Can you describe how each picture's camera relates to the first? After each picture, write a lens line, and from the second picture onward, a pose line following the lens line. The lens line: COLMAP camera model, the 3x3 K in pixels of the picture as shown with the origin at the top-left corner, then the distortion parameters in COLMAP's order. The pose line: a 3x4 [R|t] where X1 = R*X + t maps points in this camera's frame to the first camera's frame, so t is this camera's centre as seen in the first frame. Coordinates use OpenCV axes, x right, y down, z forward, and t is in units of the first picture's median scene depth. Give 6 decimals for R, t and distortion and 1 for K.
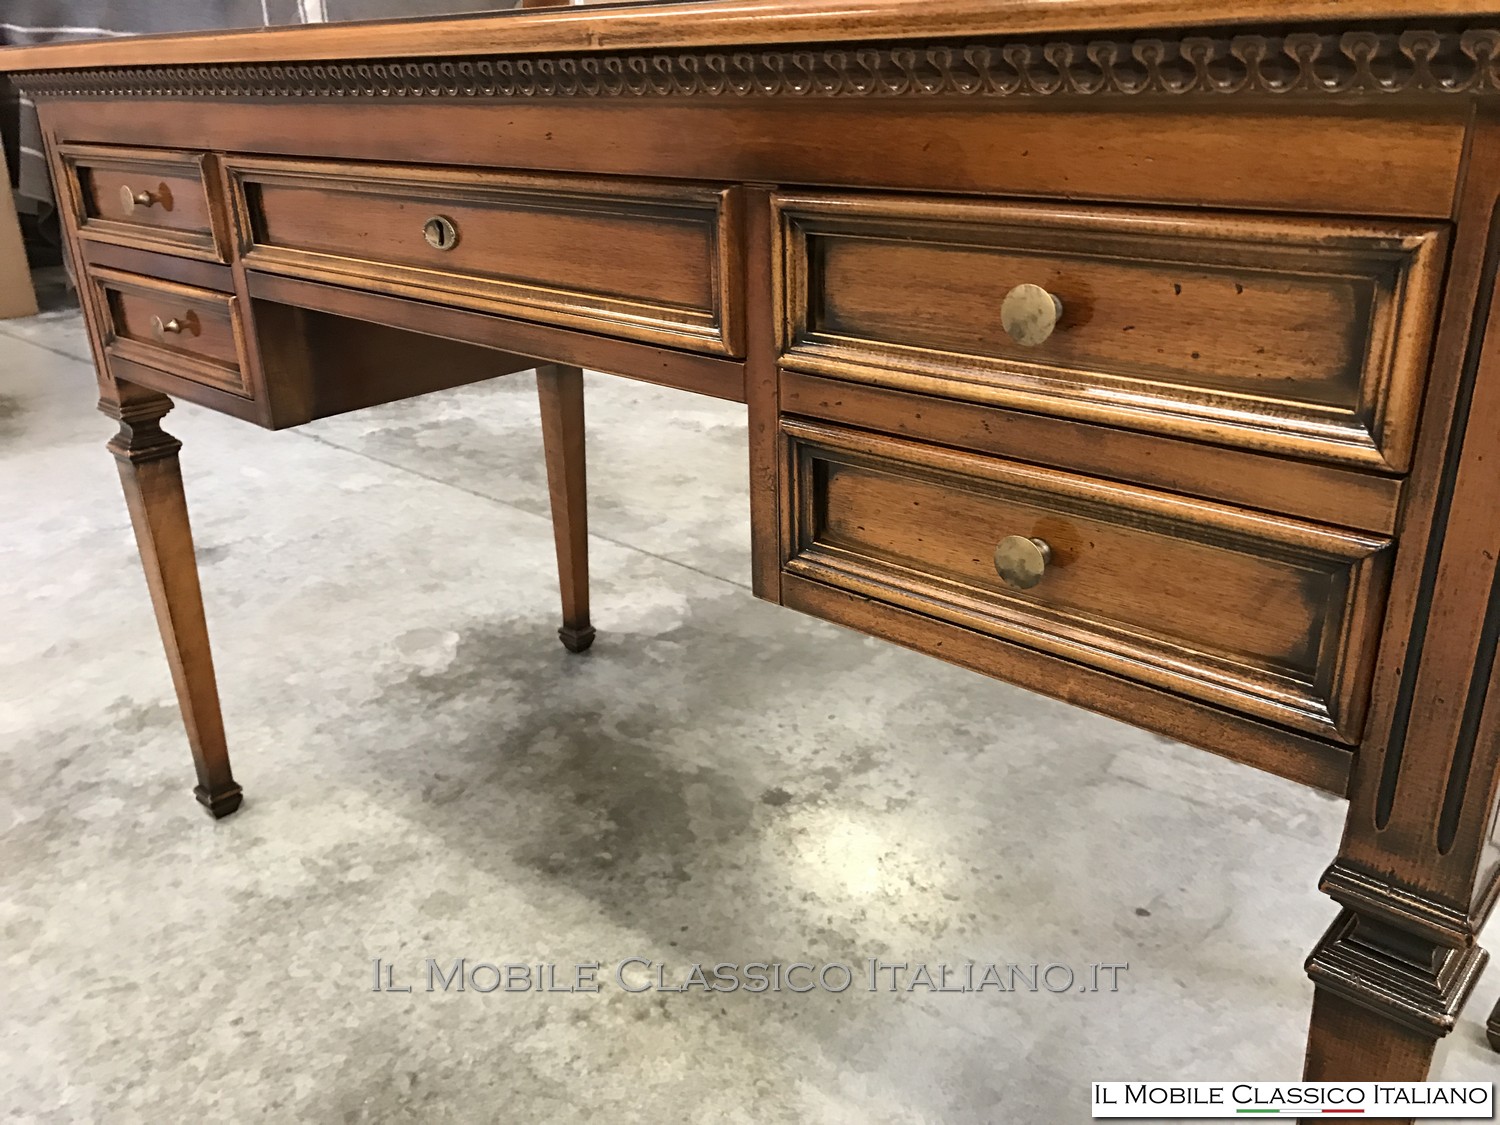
lens RADIAL K [[1240.5, 0, 749.1], [0, 1240.5, 599.2], [0, 0, 1]] dist [0.011712, 0.007461]
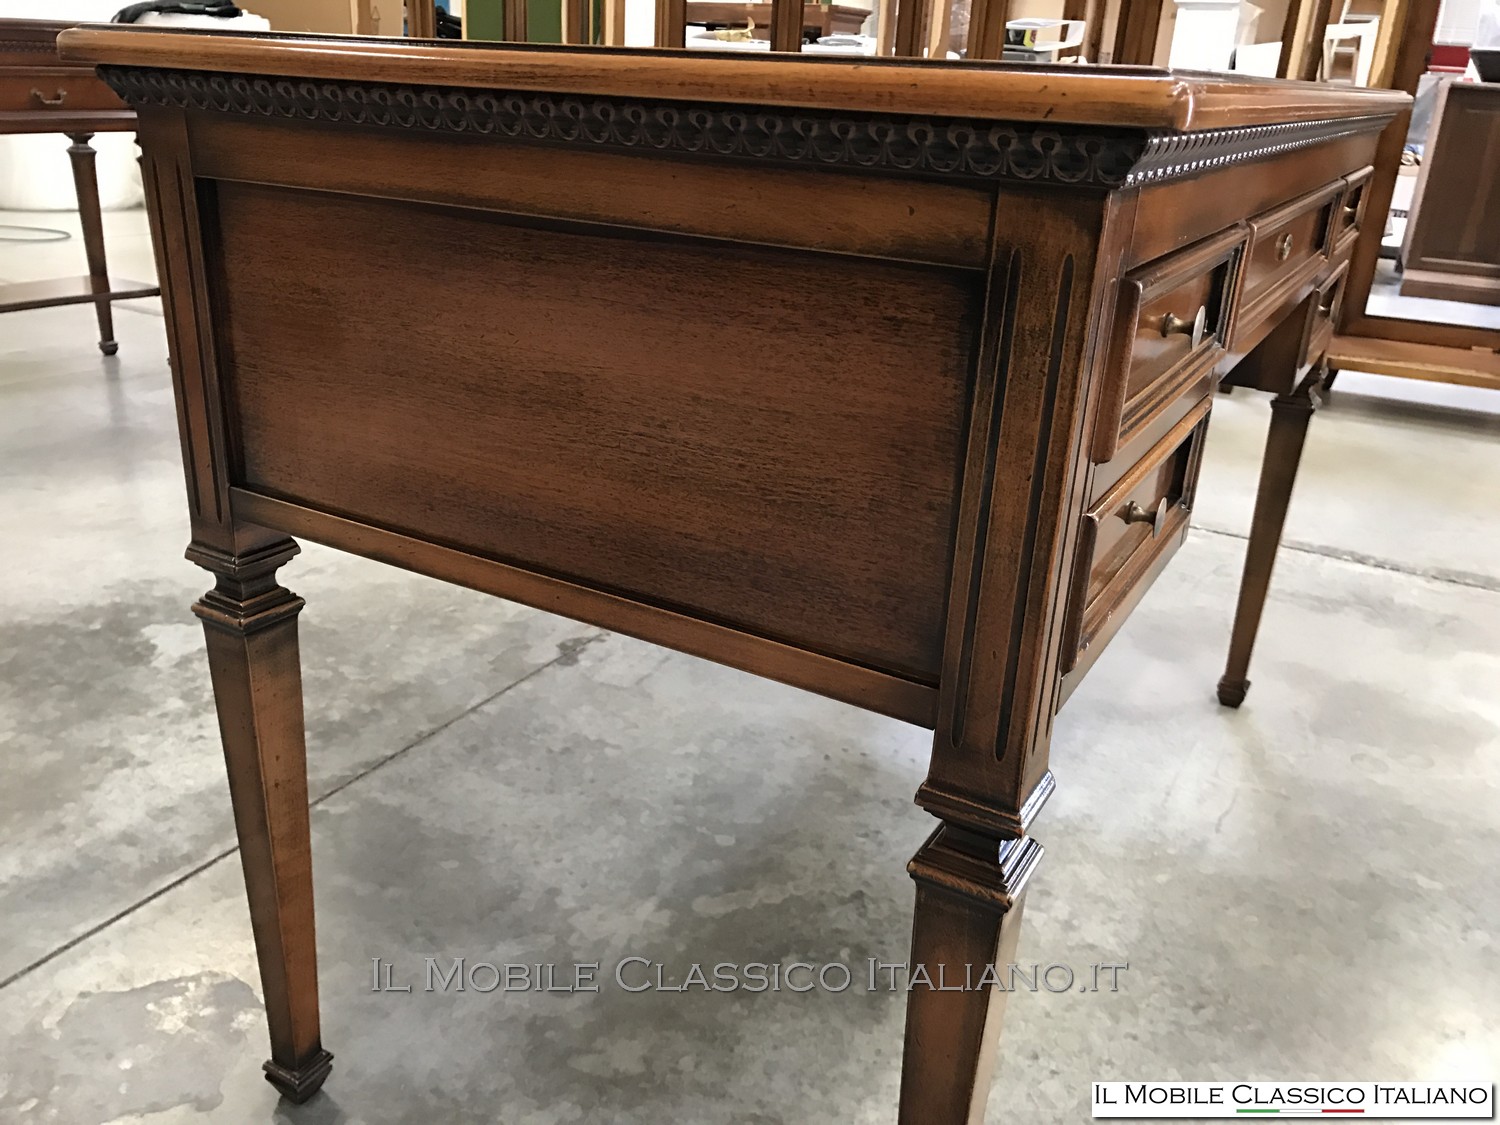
lens RADIAL K [[1247.0, 0, 750.0], [0, 1247.0, 562.5], [0, 0, 1]] dist [0.043943, -0.094712]
pose [[-0.224702, -0.353147, 0.908183, -0.853822], [0.354045, 0.838733, 0.413738, -0.453817], [-0.907833, 0.414505, -0.063435, 1.016261]]
